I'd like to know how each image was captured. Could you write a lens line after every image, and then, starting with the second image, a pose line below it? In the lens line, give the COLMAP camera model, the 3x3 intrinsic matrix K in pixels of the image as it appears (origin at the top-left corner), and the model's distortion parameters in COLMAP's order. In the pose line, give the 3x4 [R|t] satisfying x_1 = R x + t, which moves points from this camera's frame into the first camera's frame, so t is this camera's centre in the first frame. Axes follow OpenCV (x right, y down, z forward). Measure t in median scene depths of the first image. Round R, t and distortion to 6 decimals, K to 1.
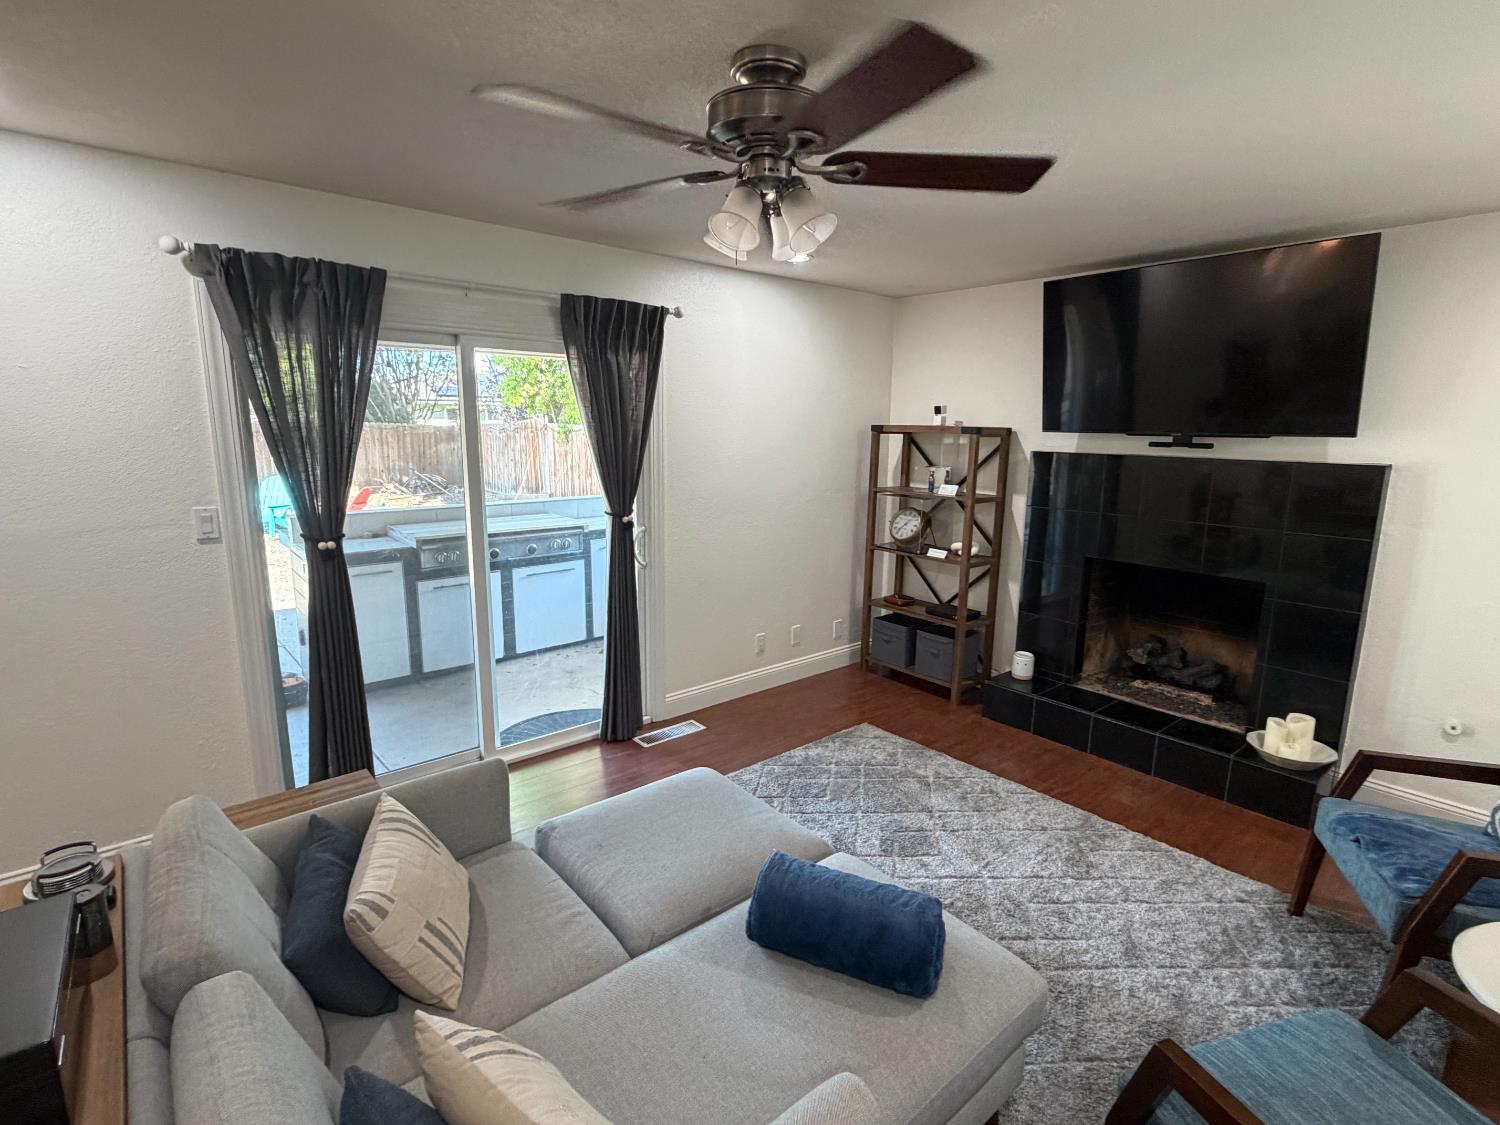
lens RADIAL K [[744.5, 0, 750.9], [0, 744.5, 557.5], [0, 0, 1]] dist [0.002419, 0.000515]
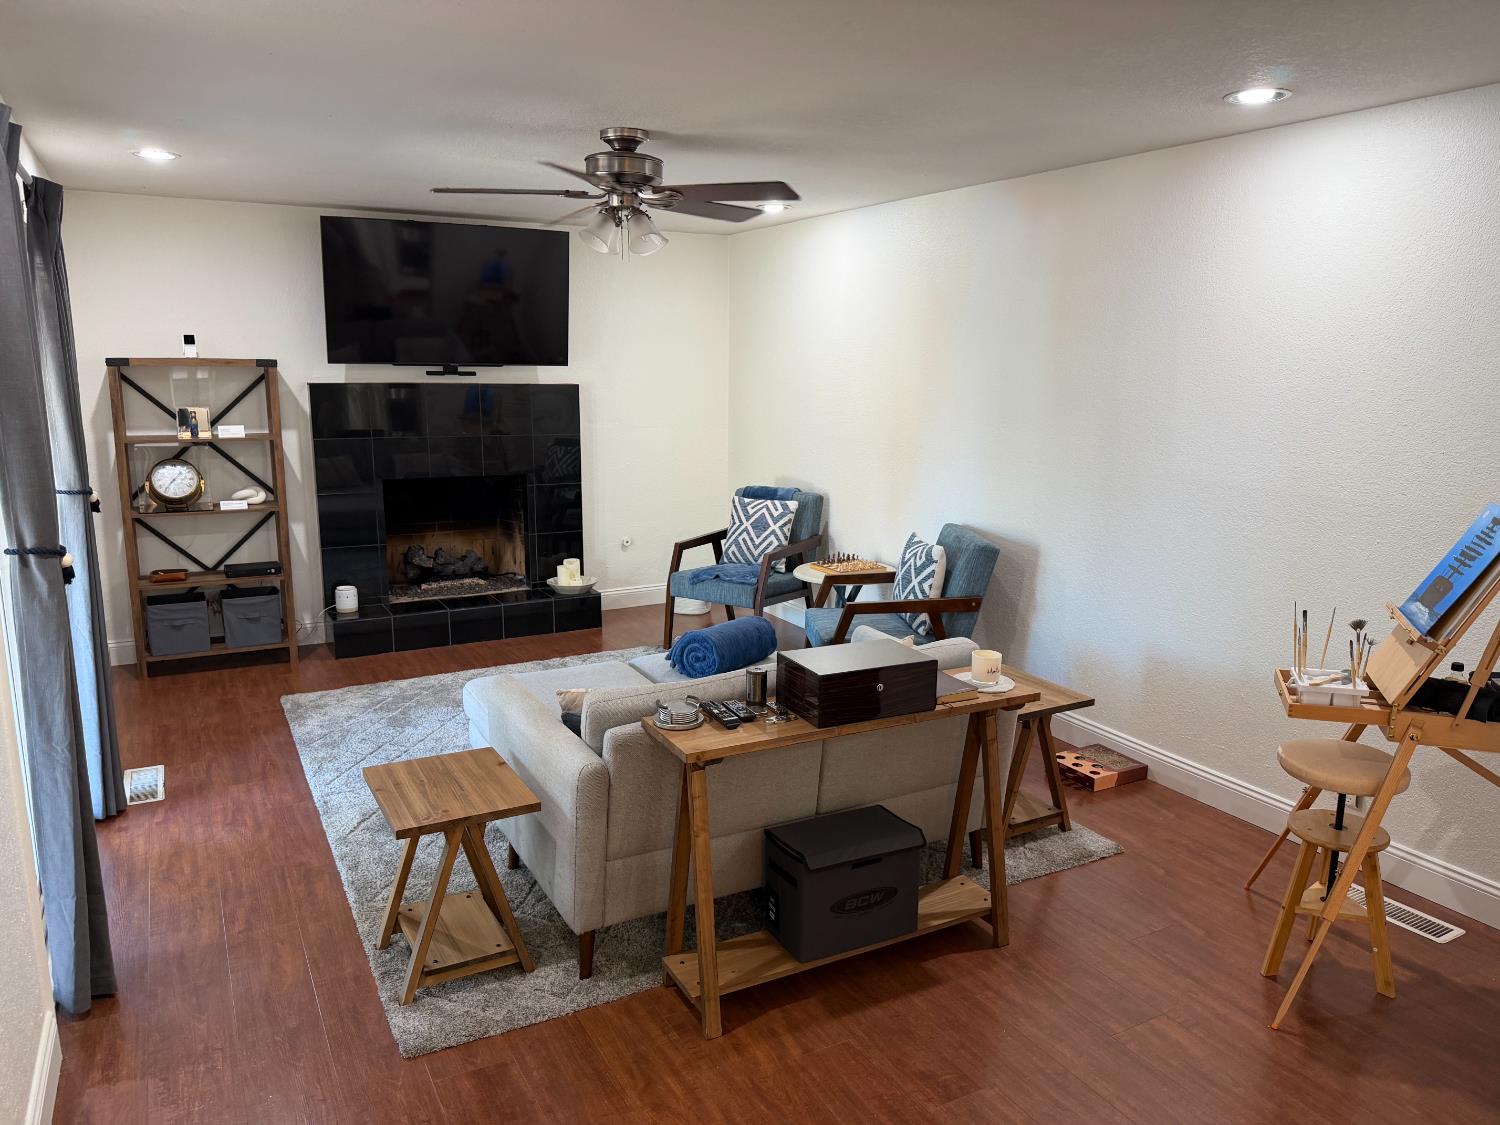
lens RADIAL K [[1049.6, 0, 747.1], [0, 1049.6, 563.9], [0, 0, 1]] dist [-0.012189, -0.003507]
pose [[0.209197, -0.199820, 0.957240, -0.901527], [0.162588, 0.972382, 0.167448, -0.050533], [-0.964262, 0.120606, 0.235908, 0.151570]]
